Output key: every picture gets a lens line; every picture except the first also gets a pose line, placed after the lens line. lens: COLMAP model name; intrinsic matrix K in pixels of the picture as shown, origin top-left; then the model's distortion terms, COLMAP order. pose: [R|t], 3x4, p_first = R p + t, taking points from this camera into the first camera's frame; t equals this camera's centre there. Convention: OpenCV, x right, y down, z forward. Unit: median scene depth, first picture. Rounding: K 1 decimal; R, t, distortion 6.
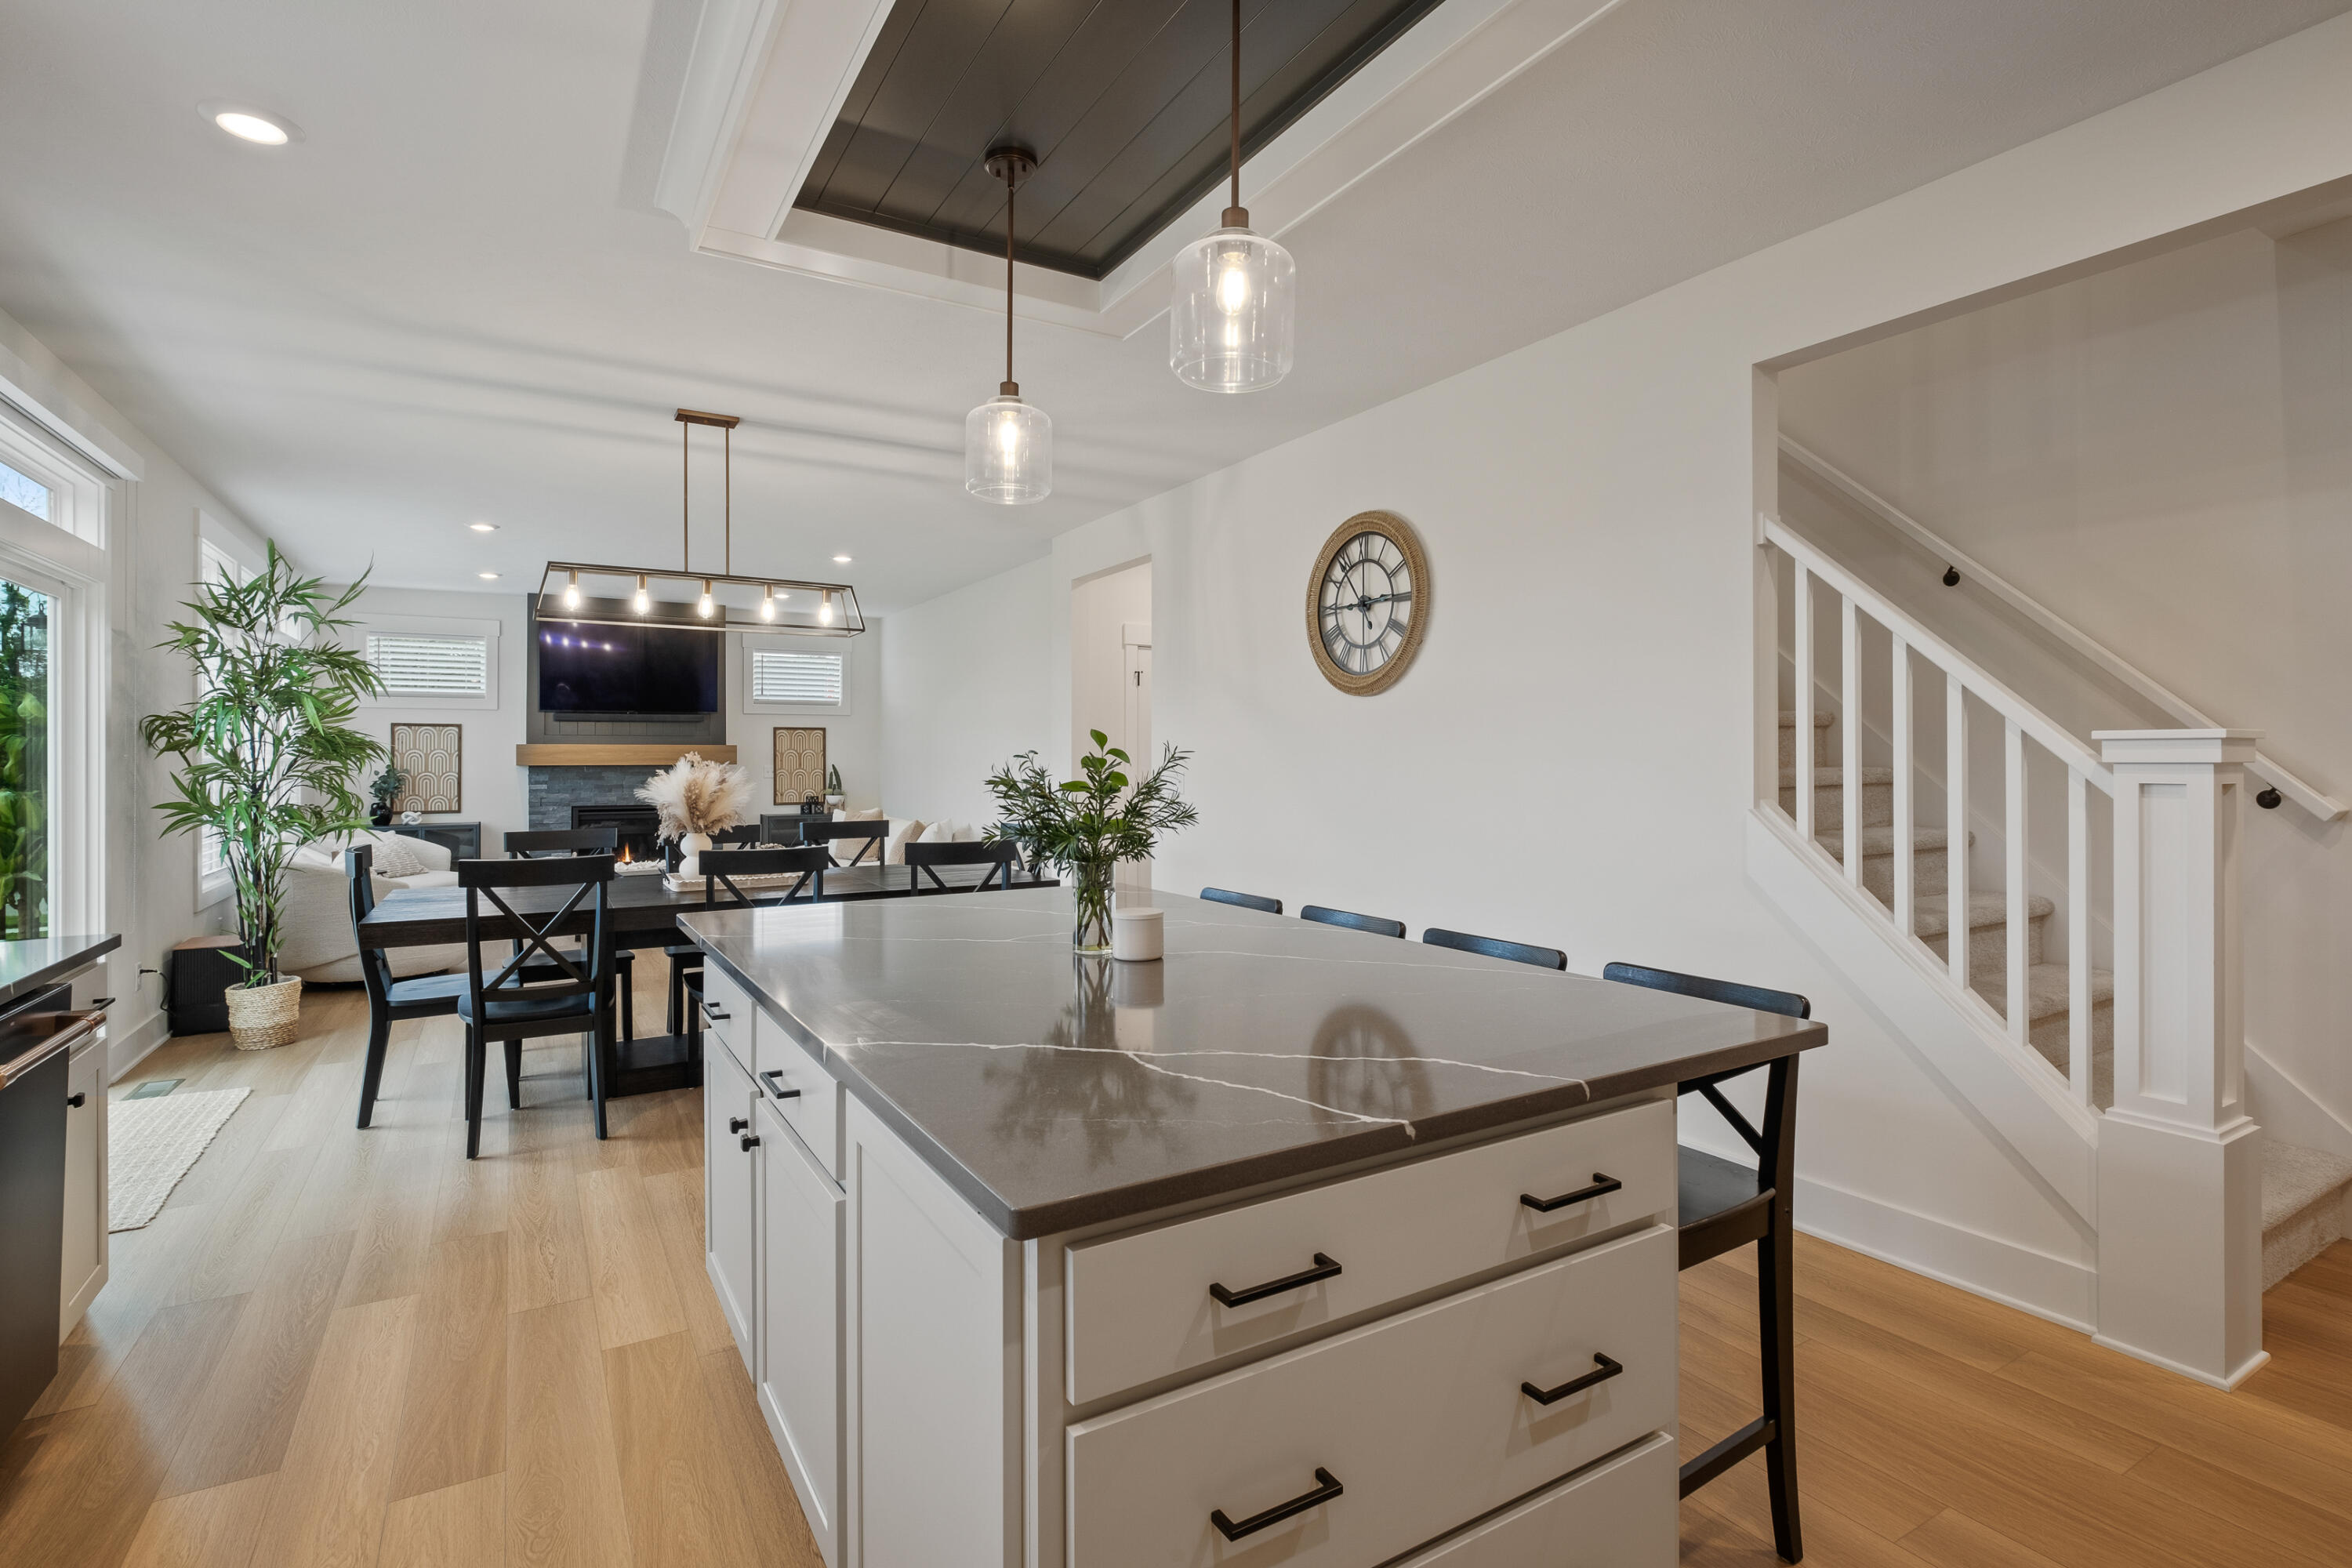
lens RADIAL K [[1114.8, 0, 1179.0], [0, 1114.8, 763.7], [0, 0, 1]] dist [0.002015, 0.000239]
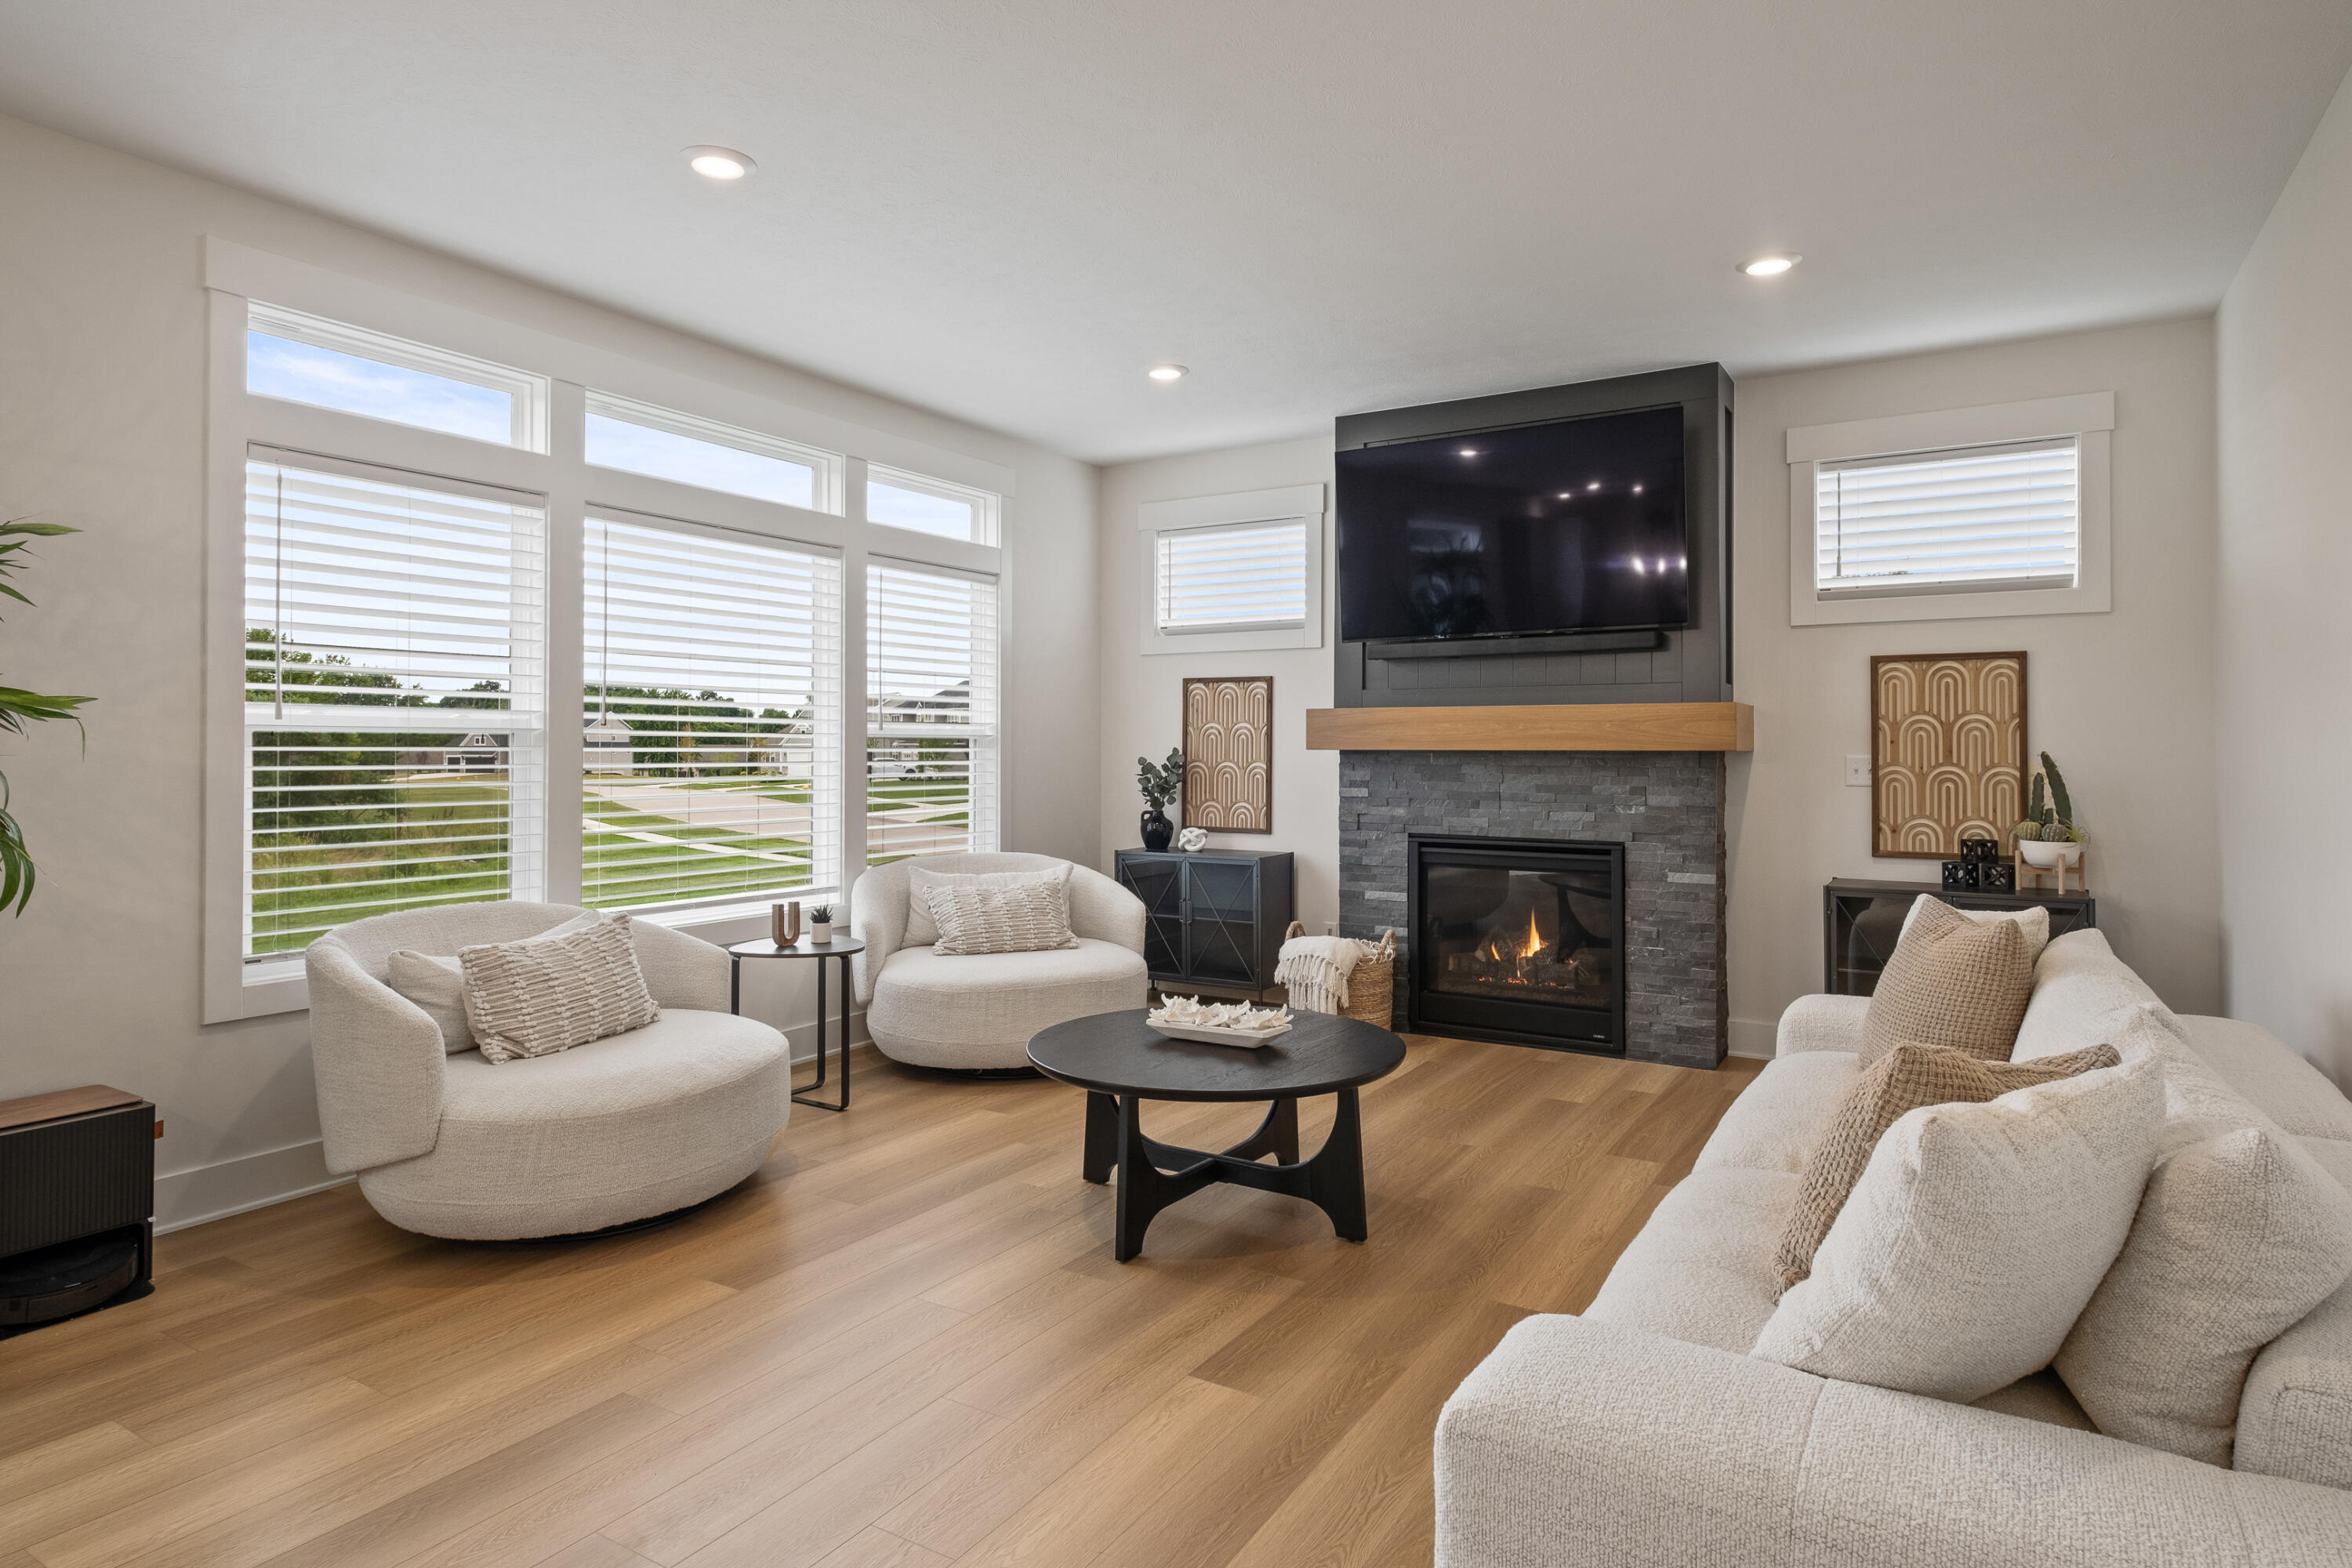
lens RADIAL K [[1342.0, 0, 1180.5], [0, 1342.0, 760.7], [0, 0, 1]] dist [-0.001242, 0.000039]
pose [[0.473283, 0.011987, -0.880829, -0.071131], [-0.008395, 0.999923, 0.009098, 0.001636], [0.880870, 0.003088, 0.473348, 0.633655]]
